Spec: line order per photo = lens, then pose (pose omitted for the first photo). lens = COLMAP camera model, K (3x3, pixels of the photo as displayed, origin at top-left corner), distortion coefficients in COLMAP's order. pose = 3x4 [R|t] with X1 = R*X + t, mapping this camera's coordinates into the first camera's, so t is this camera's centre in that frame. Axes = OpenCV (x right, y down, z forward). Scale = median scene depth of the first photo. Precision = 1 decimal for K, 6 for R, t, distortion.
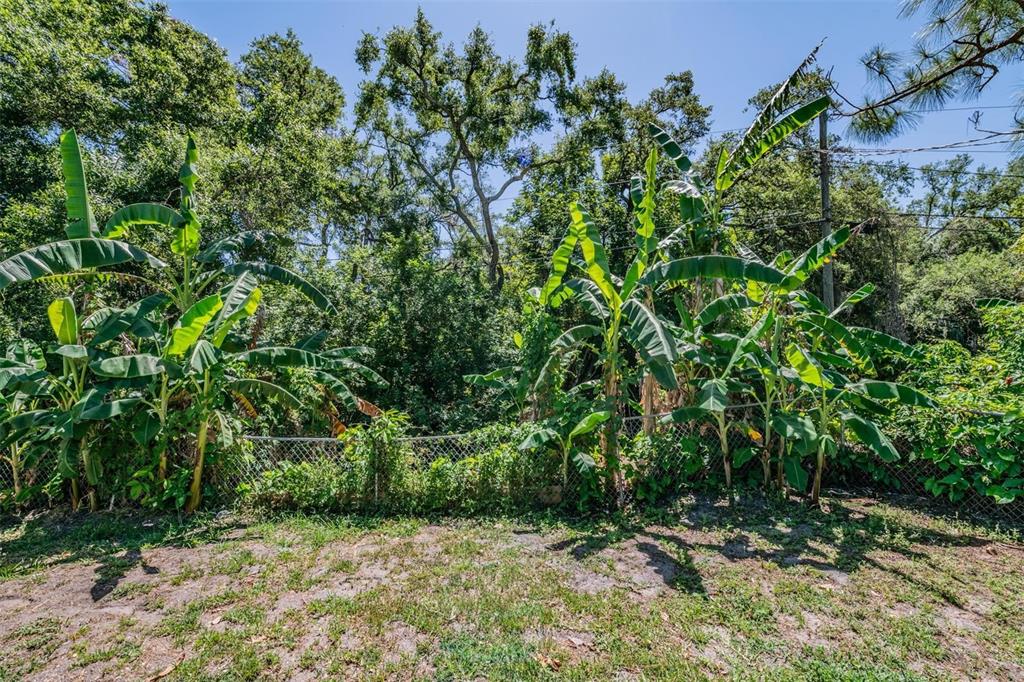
lens RADIAL K [[406.9, 0, 512.5], [0, 406.9, 339.3], [0, 0, 1]] dist [-0.007782, -0.002853]
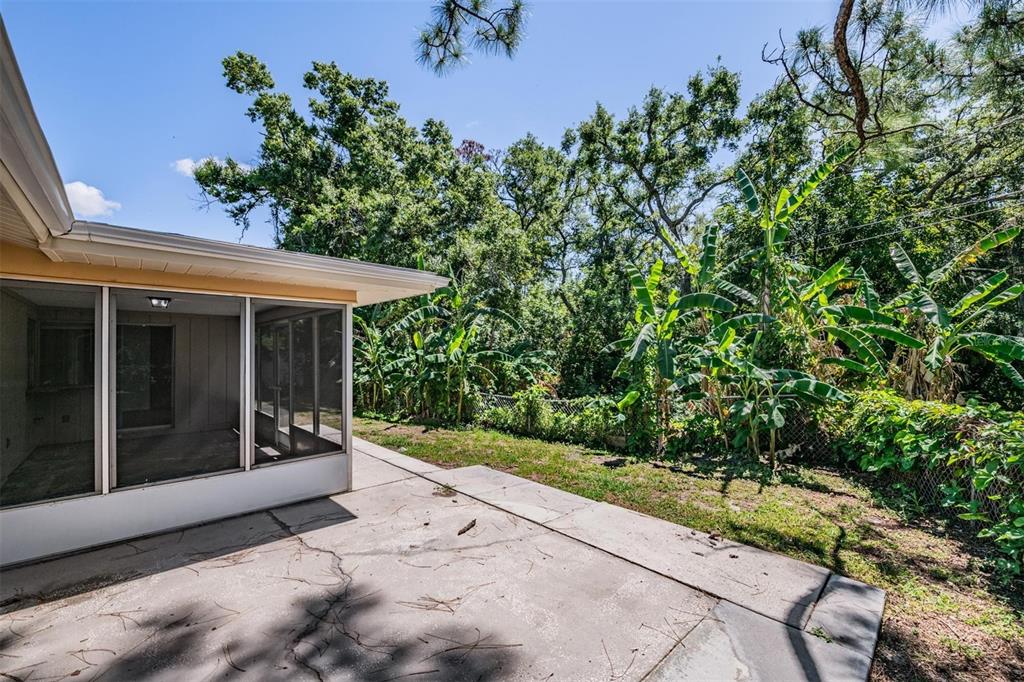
lens RADIAL K [[406.9, 0, 511.1], [0, 406.9, 348.2], [0, 0, 1]] dist [-0.007782, -0.002853]
pose [[0.793267, 0.000889, -0.608873, 0.789023], [0.011330, 0.999804, 0.016220, -0.027631], [0.608768, -0.019765, 0.793102, -0.594908]]
